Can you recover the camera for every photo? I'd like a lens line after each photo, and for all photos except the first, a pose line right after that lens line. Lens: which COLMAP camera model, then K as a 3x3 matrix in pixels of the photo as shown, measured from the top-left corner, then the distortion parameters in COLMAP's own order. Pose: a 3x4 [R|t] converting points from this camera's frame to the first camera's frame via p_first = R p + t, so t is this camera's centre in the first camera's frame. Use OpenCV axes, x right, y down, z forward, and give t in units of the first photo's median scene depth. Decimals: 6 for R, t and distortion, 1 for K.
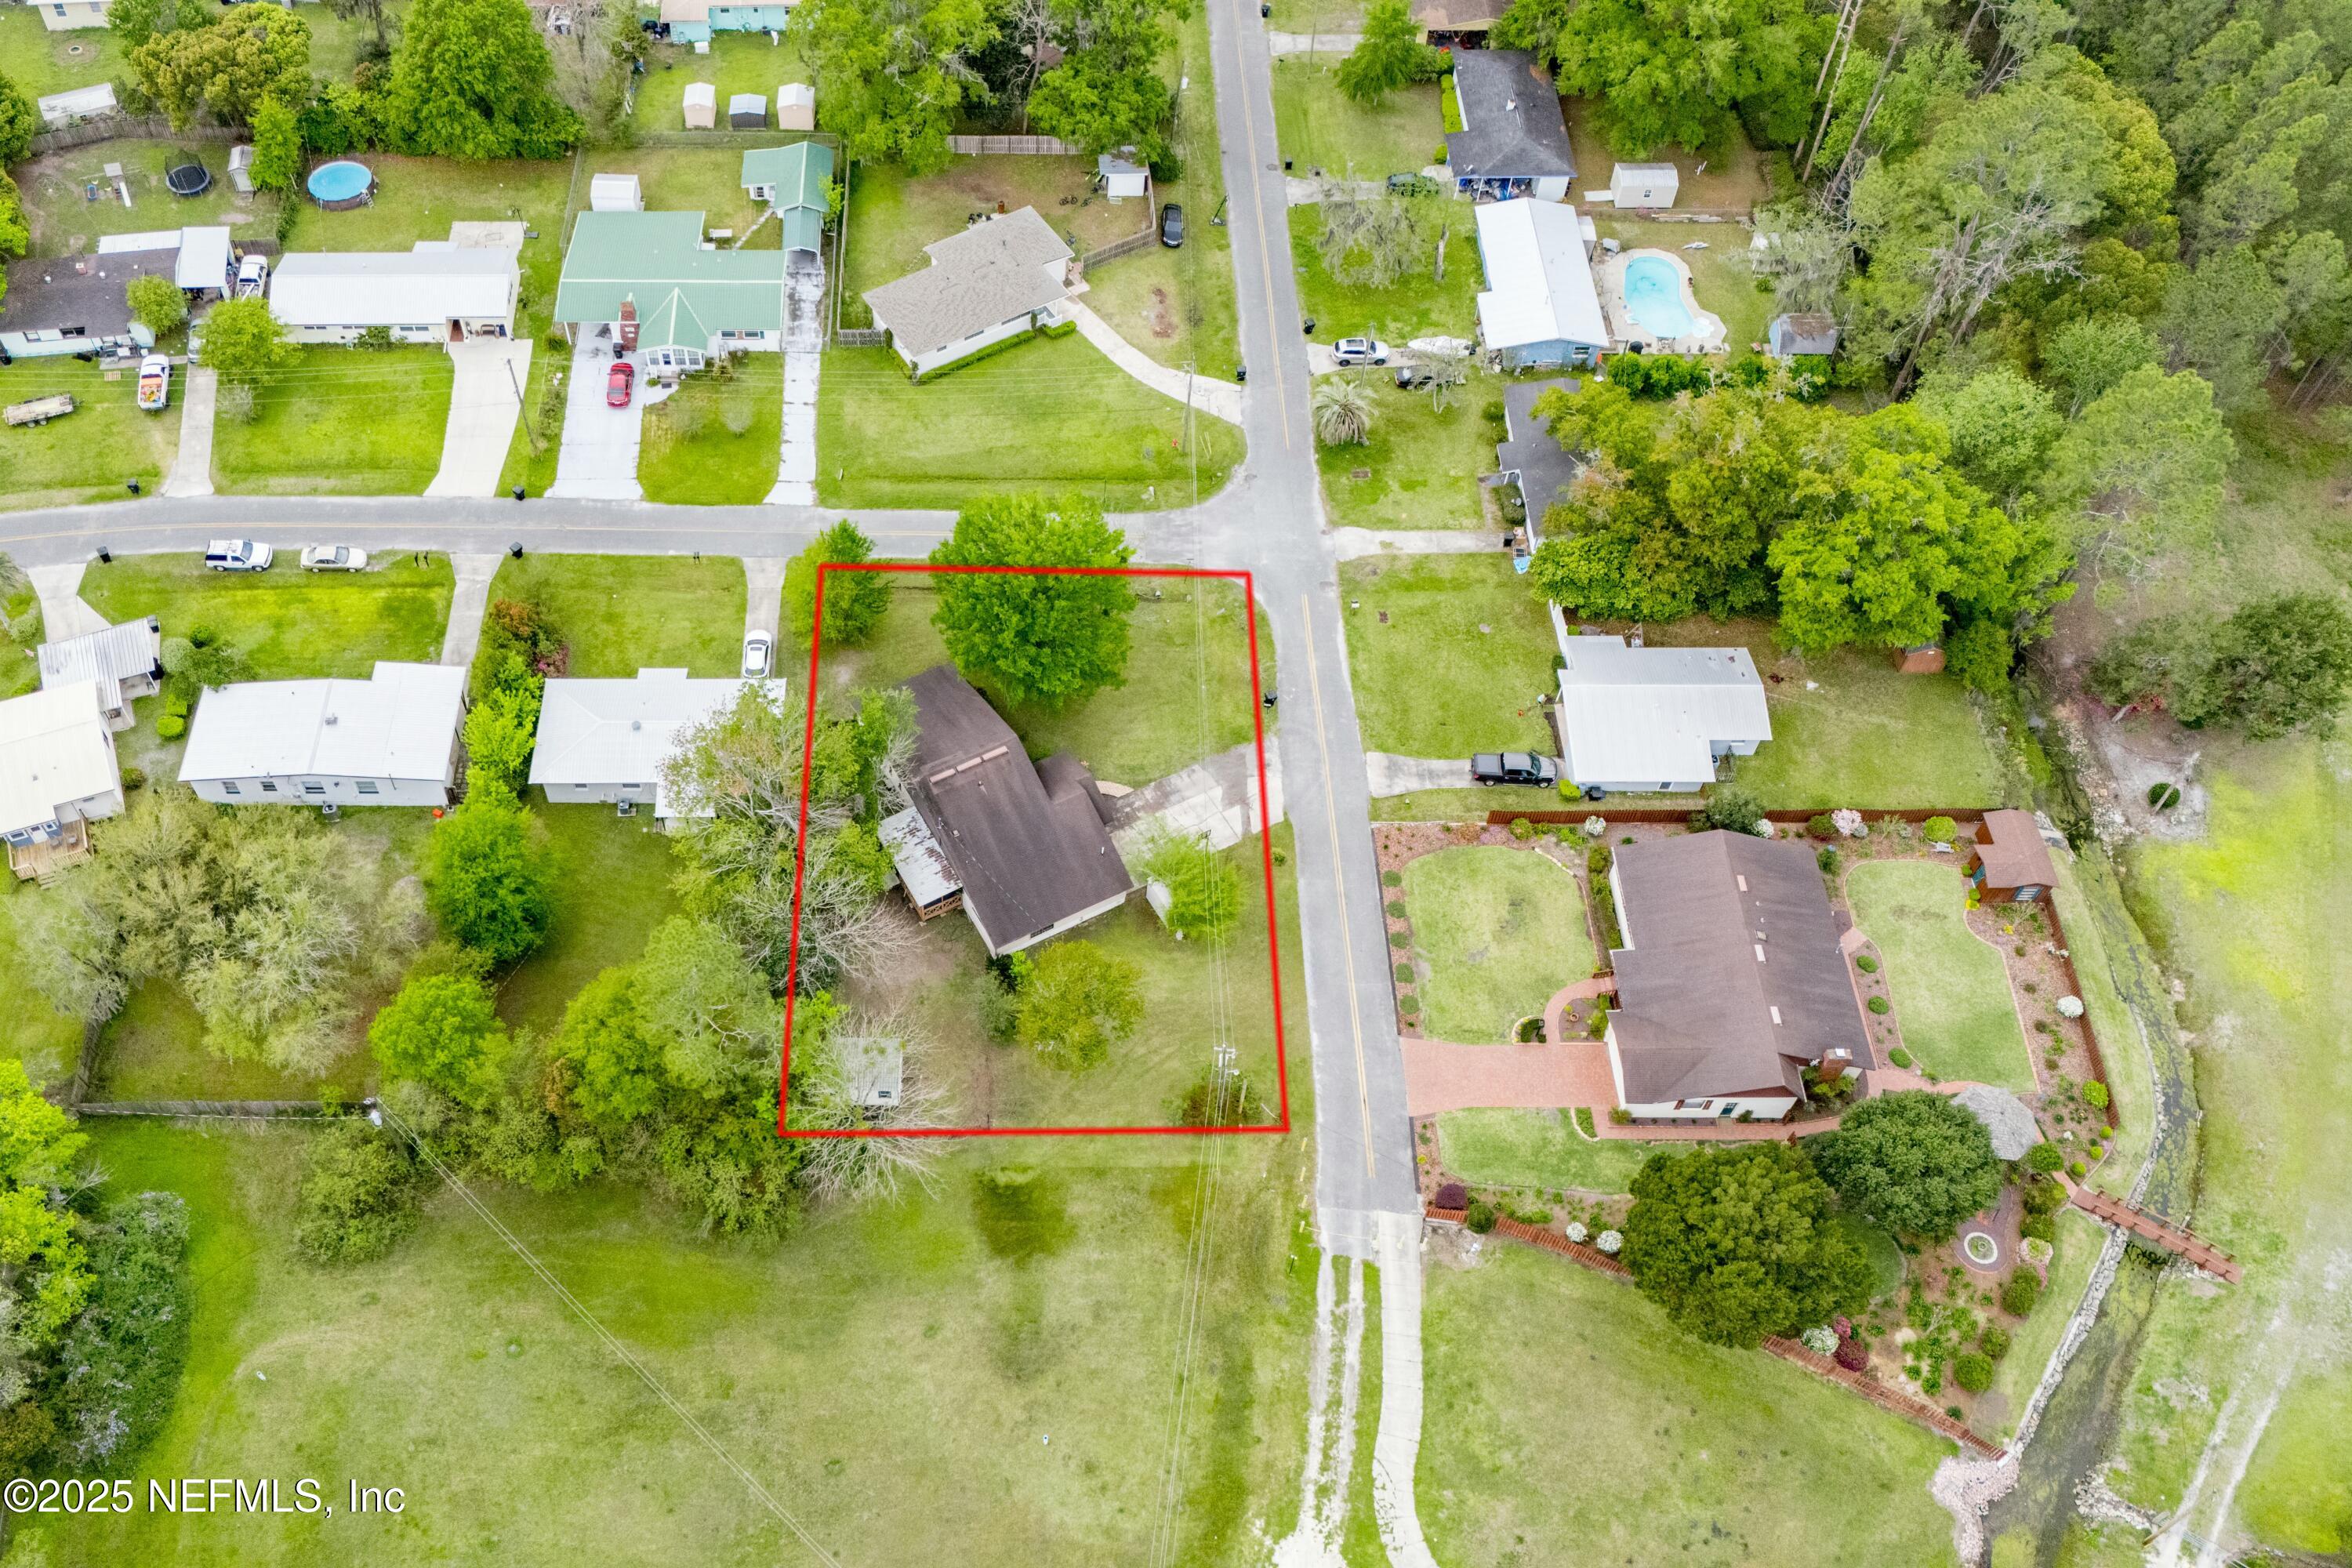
lens RADIAL K [[2069.8, 0, 993.0], [0, 2069.8, 756.4], [0, 0, 1]] dist [0.105307, -0.126899]
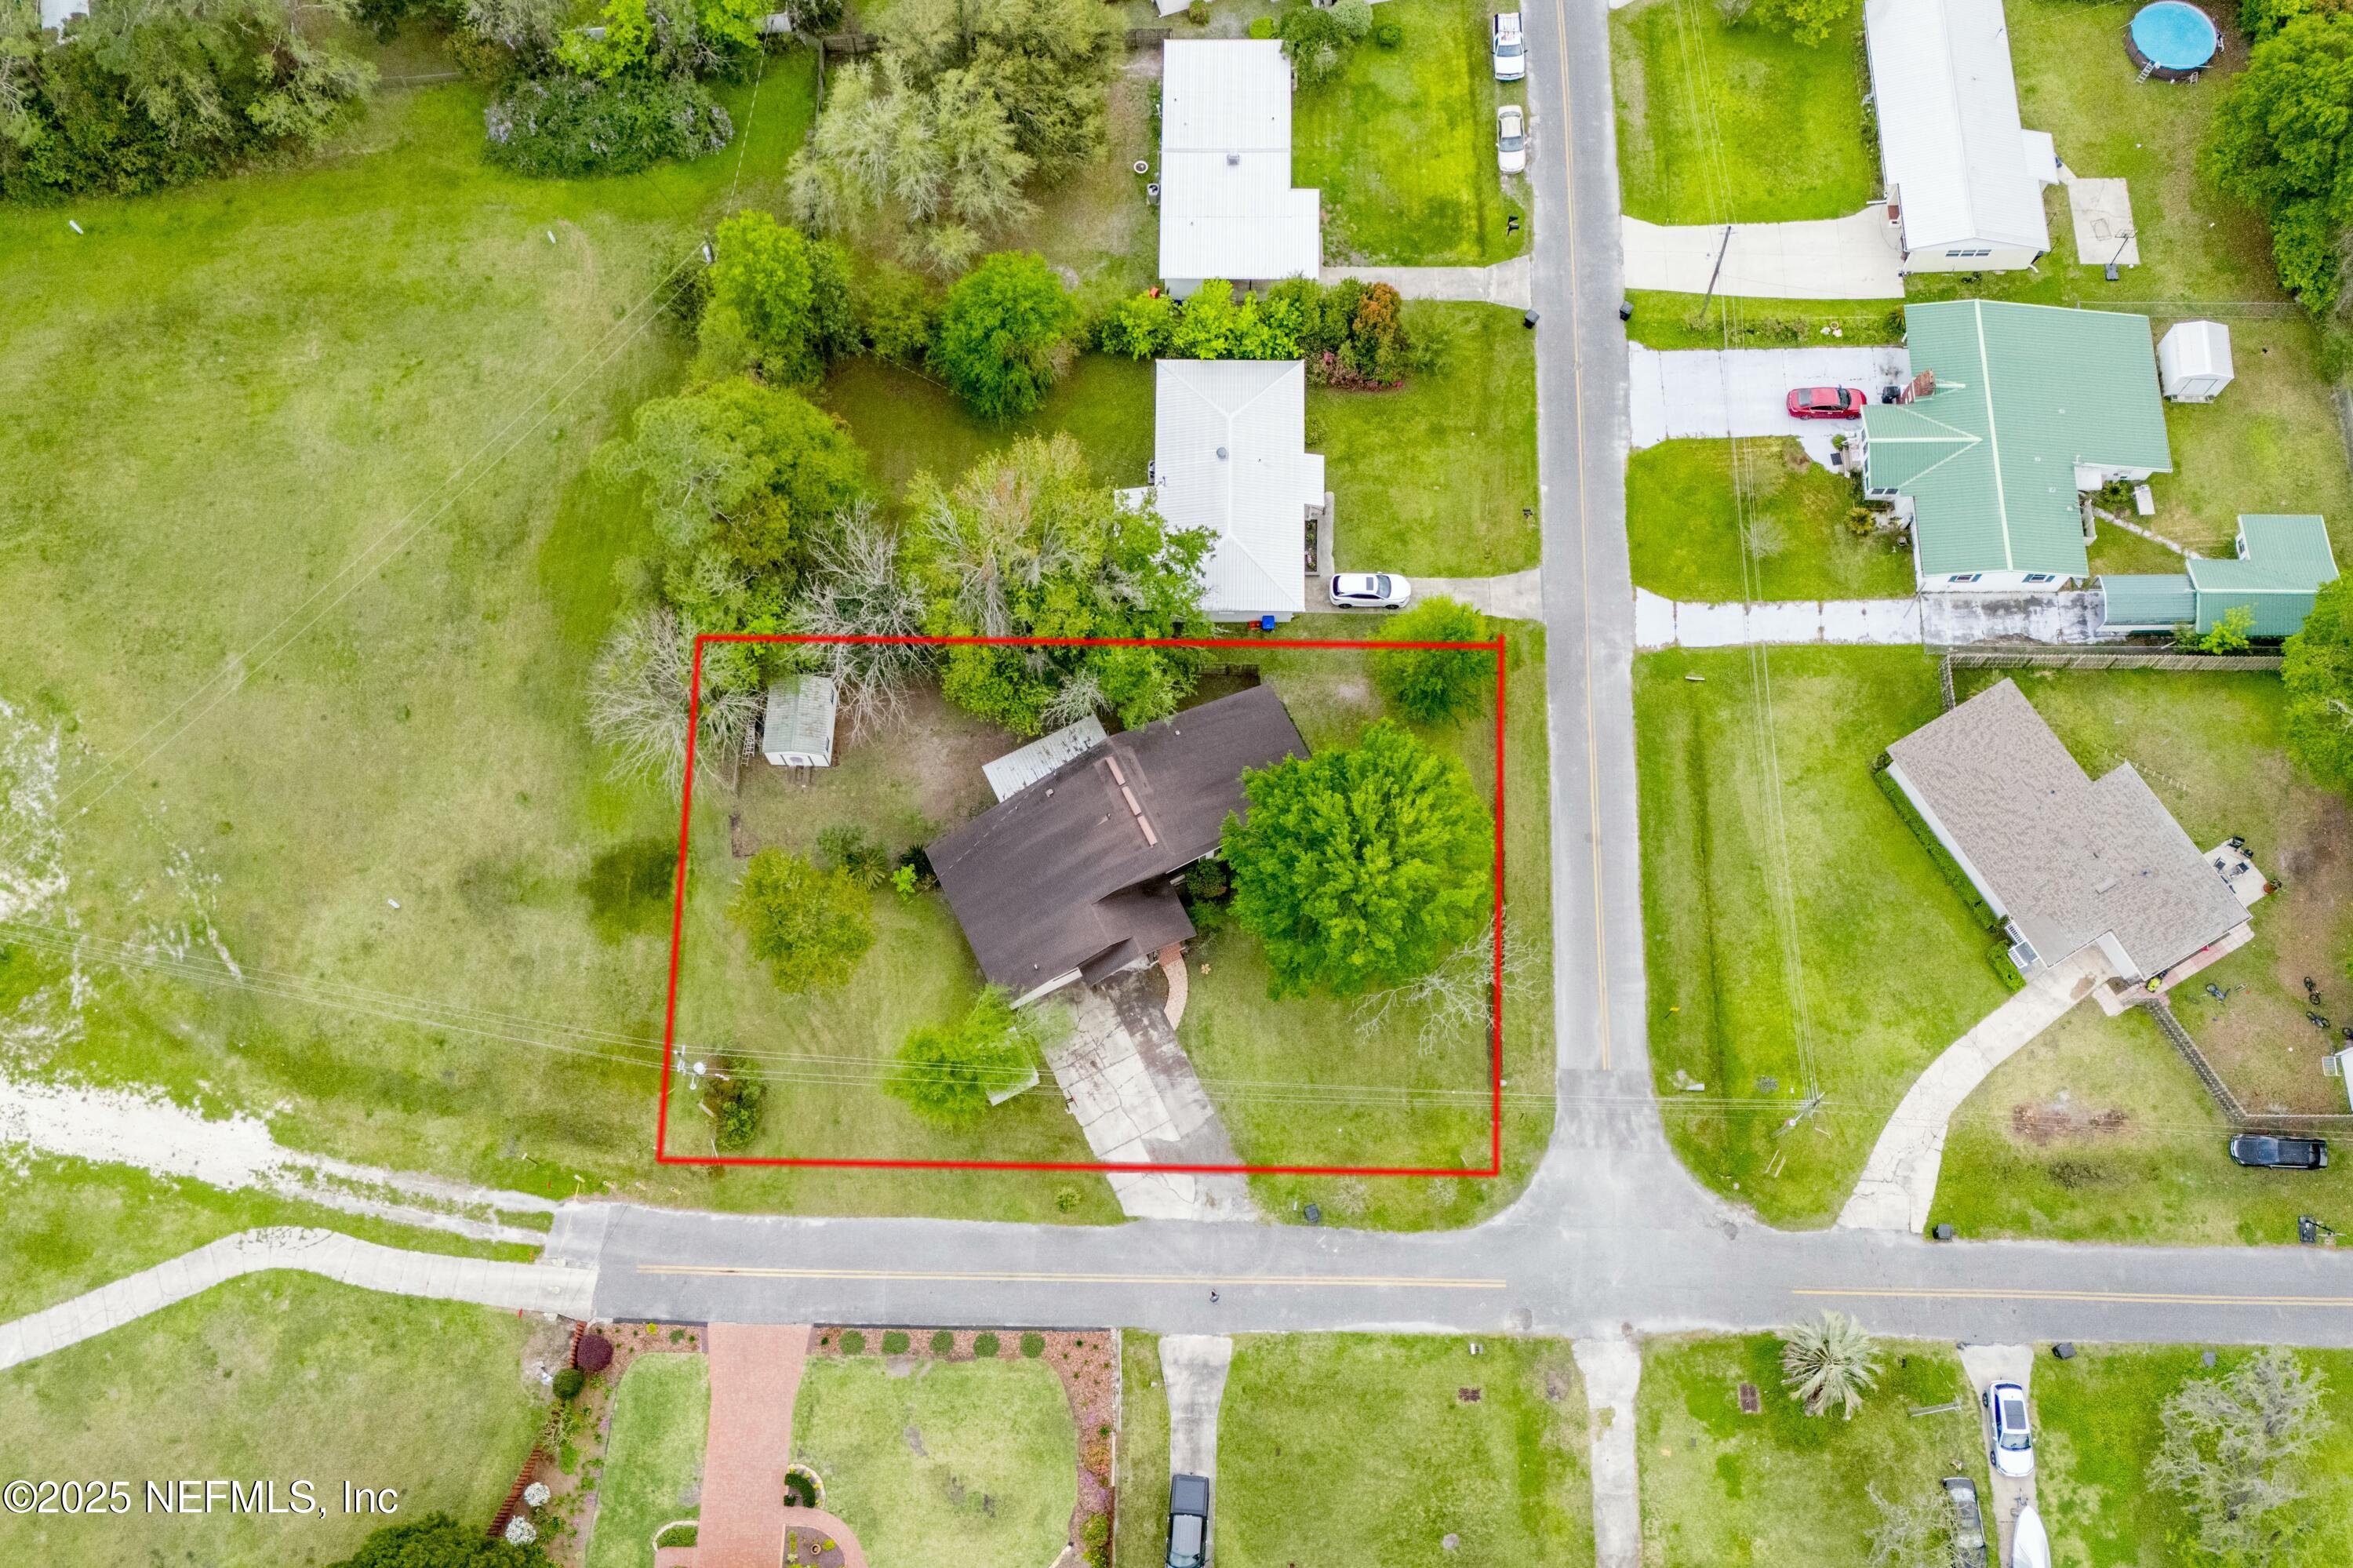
lens RADIAL K [[2115.6, 0, 1162.4], [0, 2115.6, 756.2], [0, 0, 1]] dist [0.059199, -0.027106]
pose [[-0.019281, 0.939183, -0.342875, 0.246474], [-0.792581, 0.194689, 0.577851, -0.469998], [0.609462, 0.282898, 0.740625, 0.351148]]
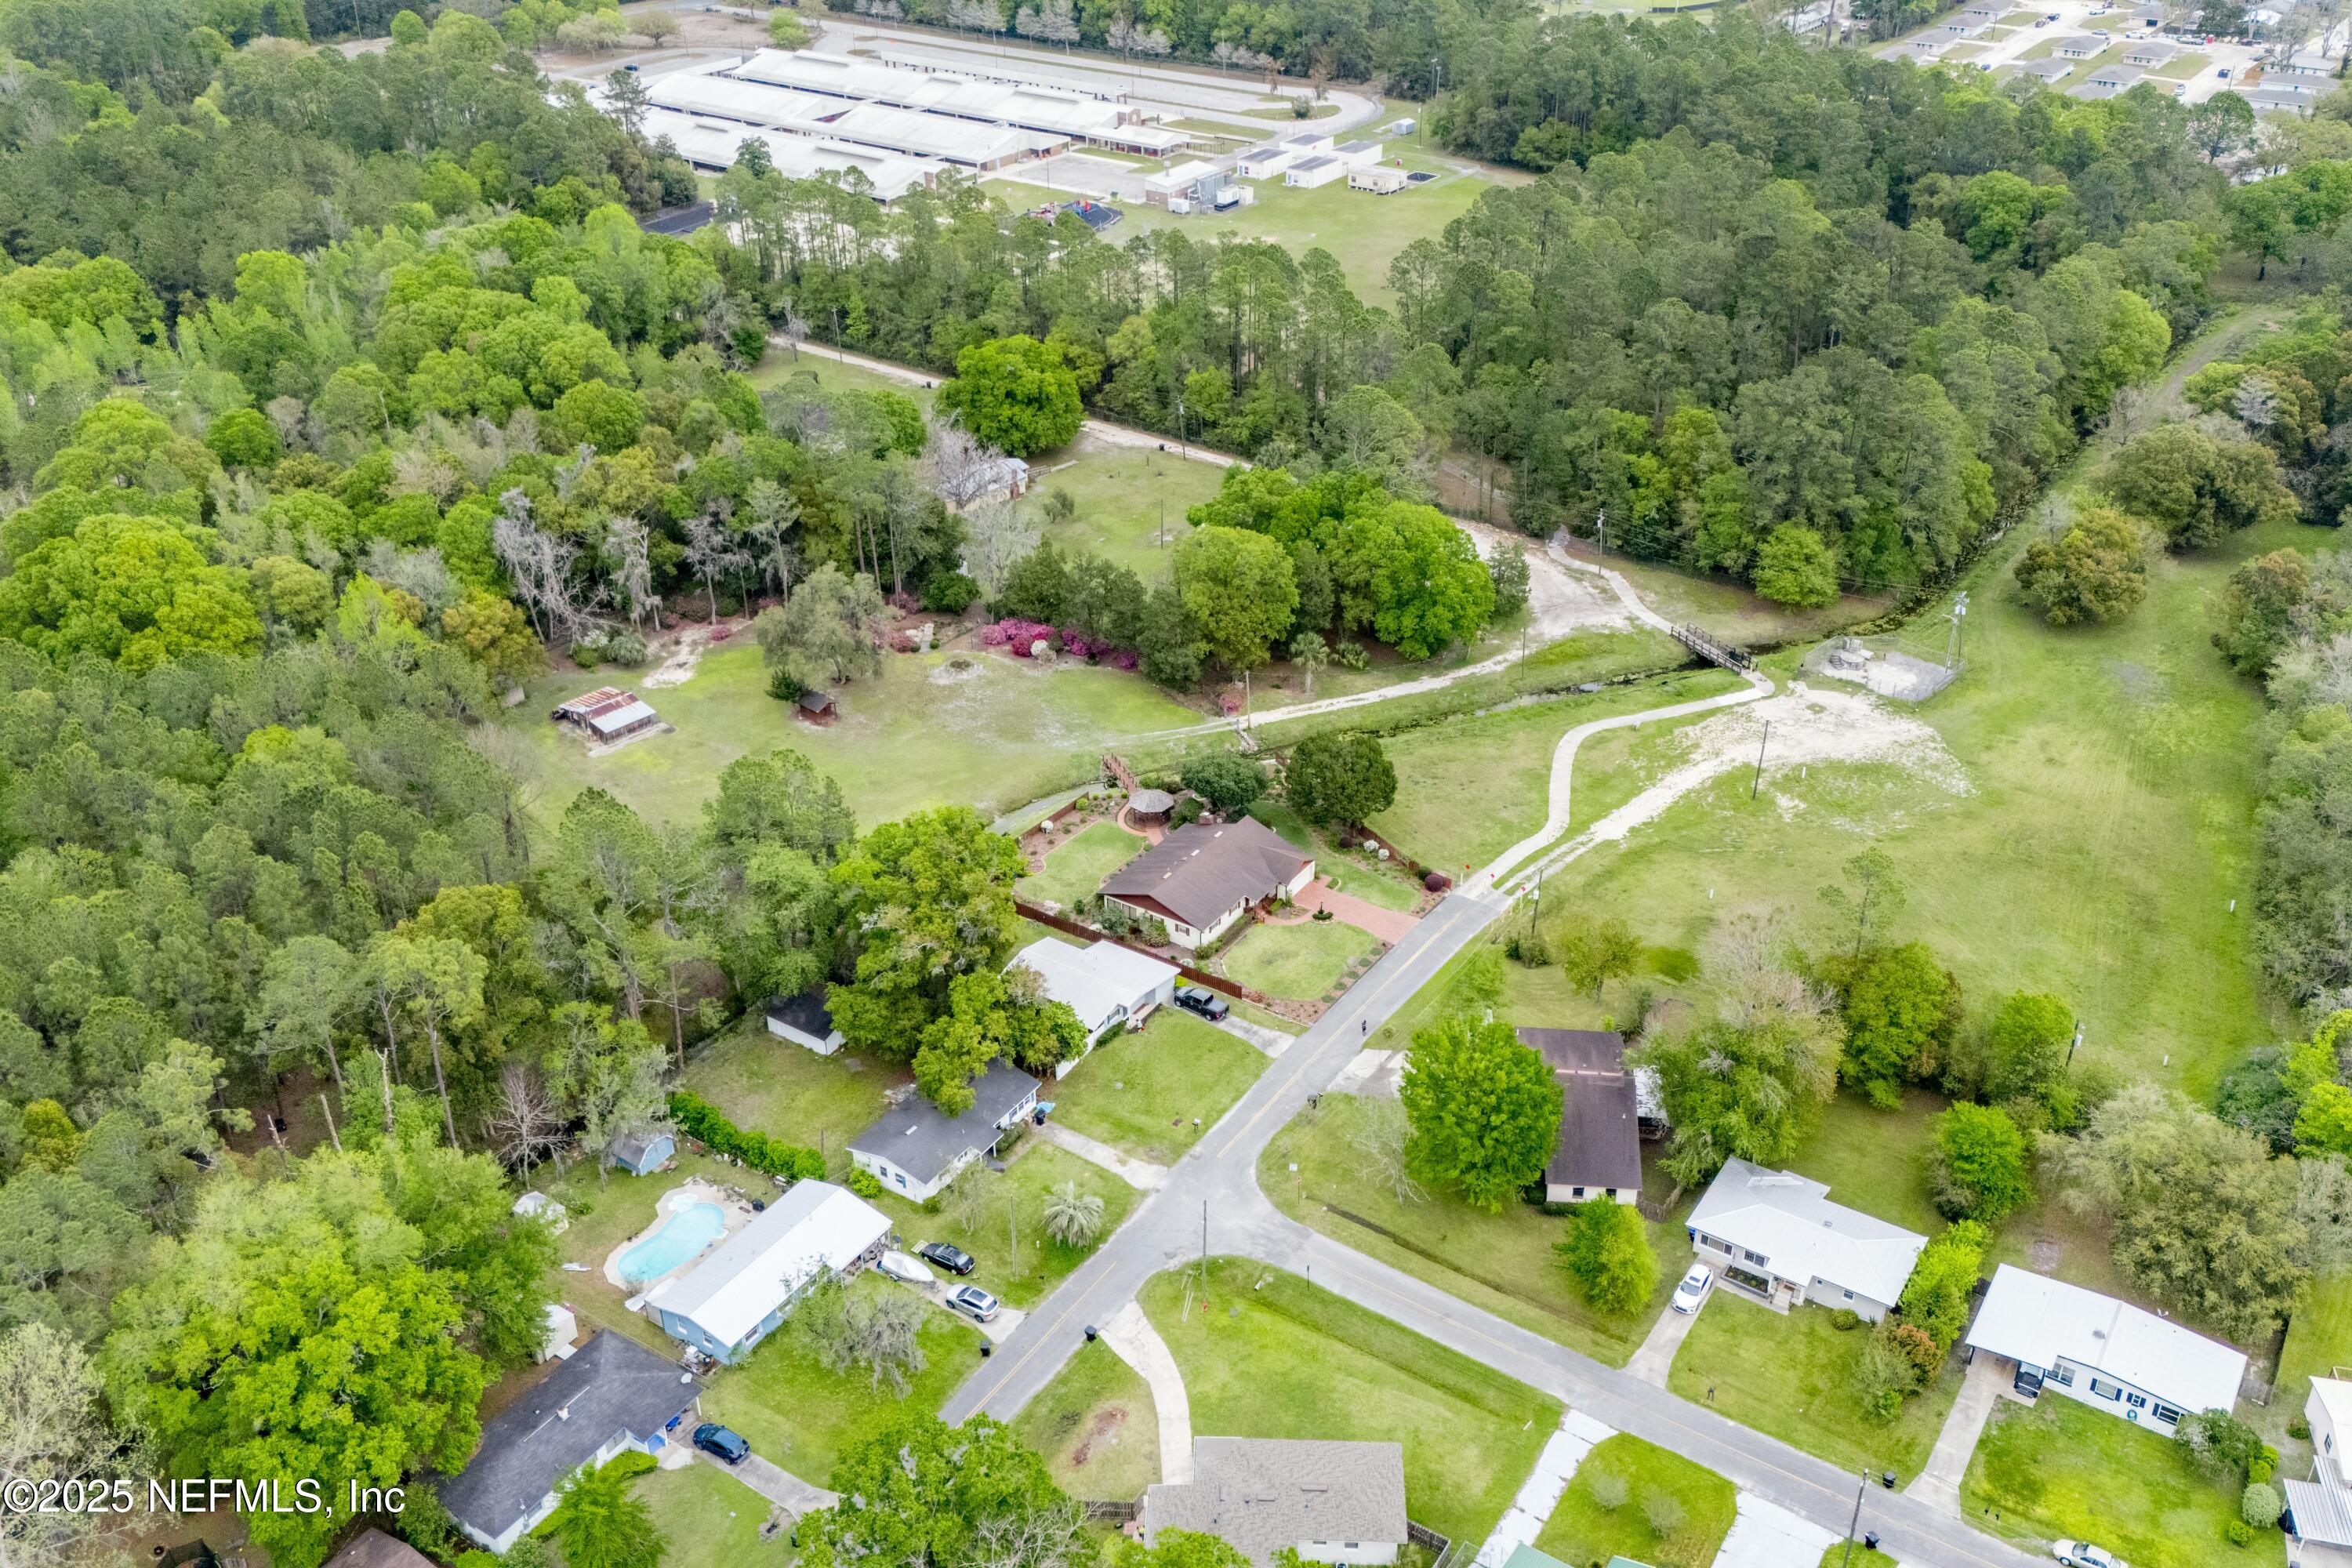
lens RADIAL K [[2069.7, 0, 1208.8], [0, 2069.7, 773.5], [0, 0, 1]] dist [0.054252, -0.027124]
pose [[-0.839502, -0.273169, 0.469697, -0.350152], [0.435602, 0.178355, 0.882293, -1.206924], [-0.324788, 0.945287, -0.030736, 0.882685]]
